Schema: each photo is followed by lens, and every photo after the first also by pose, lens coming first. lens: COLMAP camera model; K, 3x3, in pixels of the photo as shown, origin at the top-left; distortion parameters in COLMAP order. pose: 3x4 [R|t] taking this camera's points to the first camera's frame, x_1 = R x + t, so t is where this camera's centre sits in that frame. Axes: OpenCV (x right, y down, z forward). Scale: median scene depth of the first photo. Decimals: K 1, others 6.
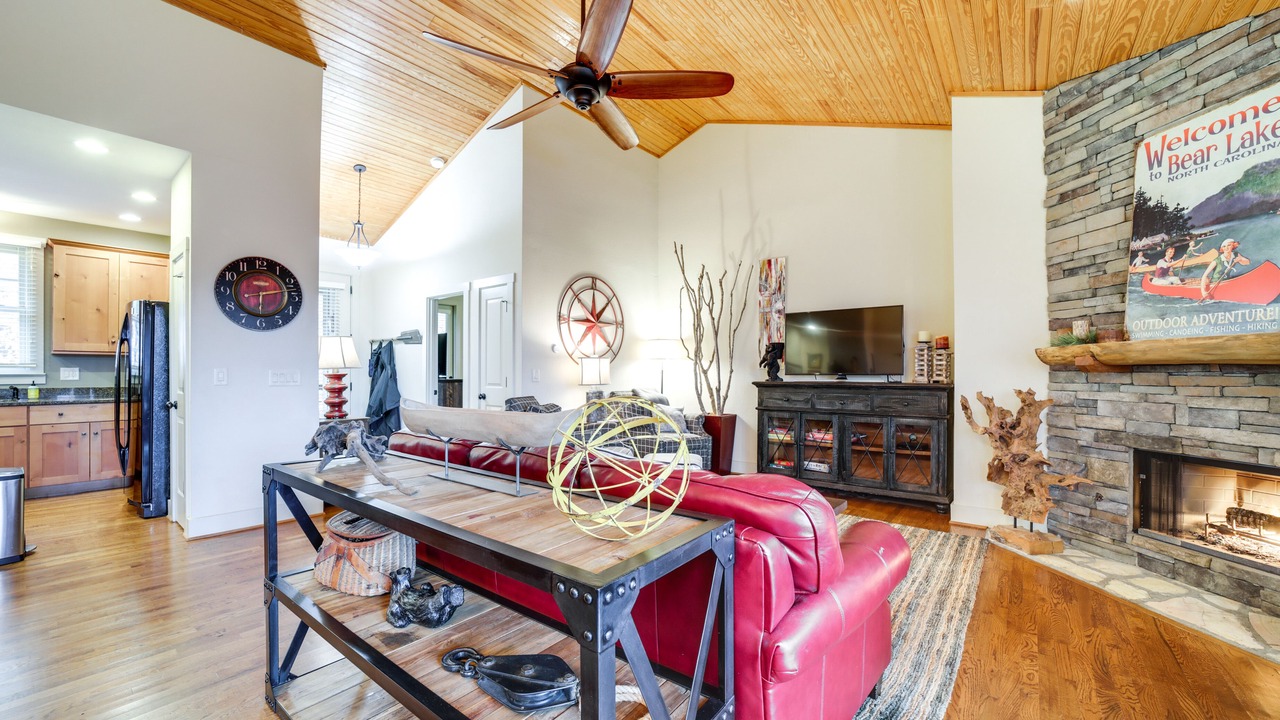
lens RADIAL K [[488.1, 0, 636.7], [0, 488.1, 366.6], [0, 0, 1]] dist [-0.028663, 0.002605]
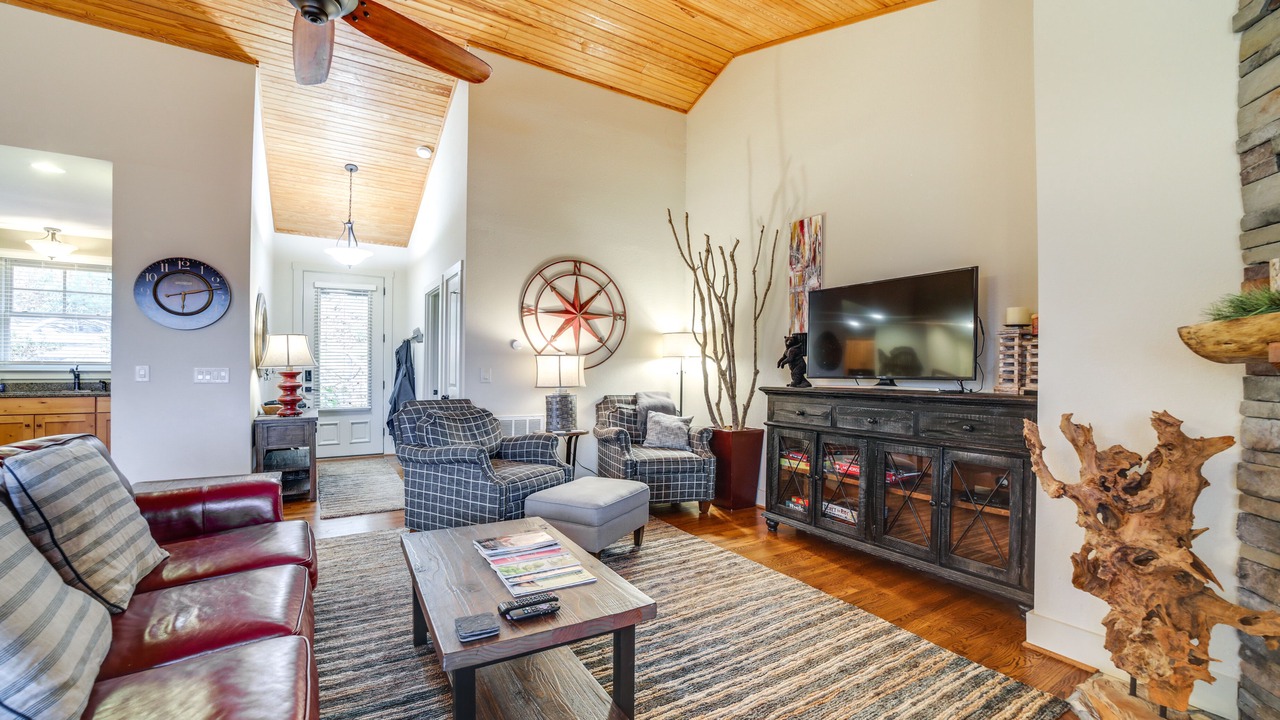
lens RADIAL K [[488.1, 0, 636.7], [0, 488.1, 370.1], [0, 0, 1]] dist [-0.028663, 0.002605]
pose [[0.938663, 0.004907, -0.344801, 0.457399], [-0.003675, 0.999984, 0.004227, 0.004708], [0.344817, -0.002701, 0.938666, 0.358523]]
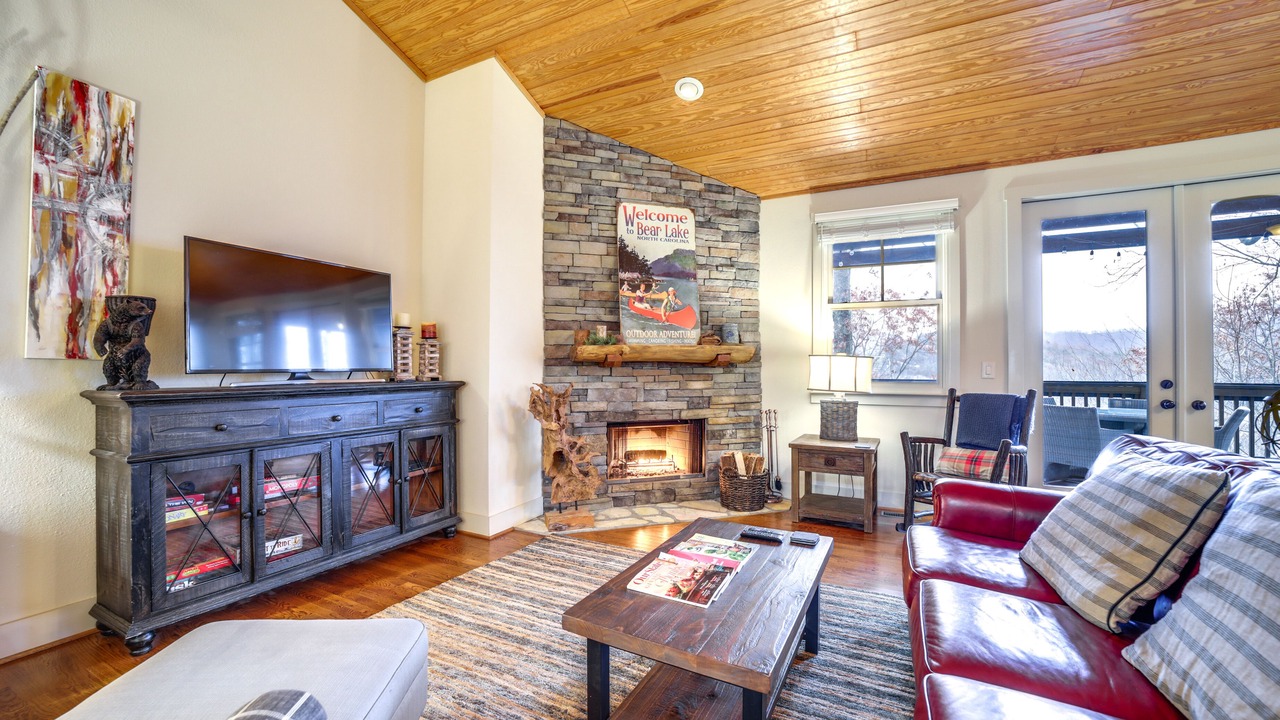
lens RADIAL K [[488.1, 0, 658.9], [0, 488.1, 362.7], [0, 0, 1]] dist [-0.028663, 0.002605]
pose [[-0.205105, 0.006790, 0.978716, -0.302495], [-0.010687, 0.999901, -0.009177, 0.009615], [-0.978682, -0.012341, -0.205013, 0.963112]]
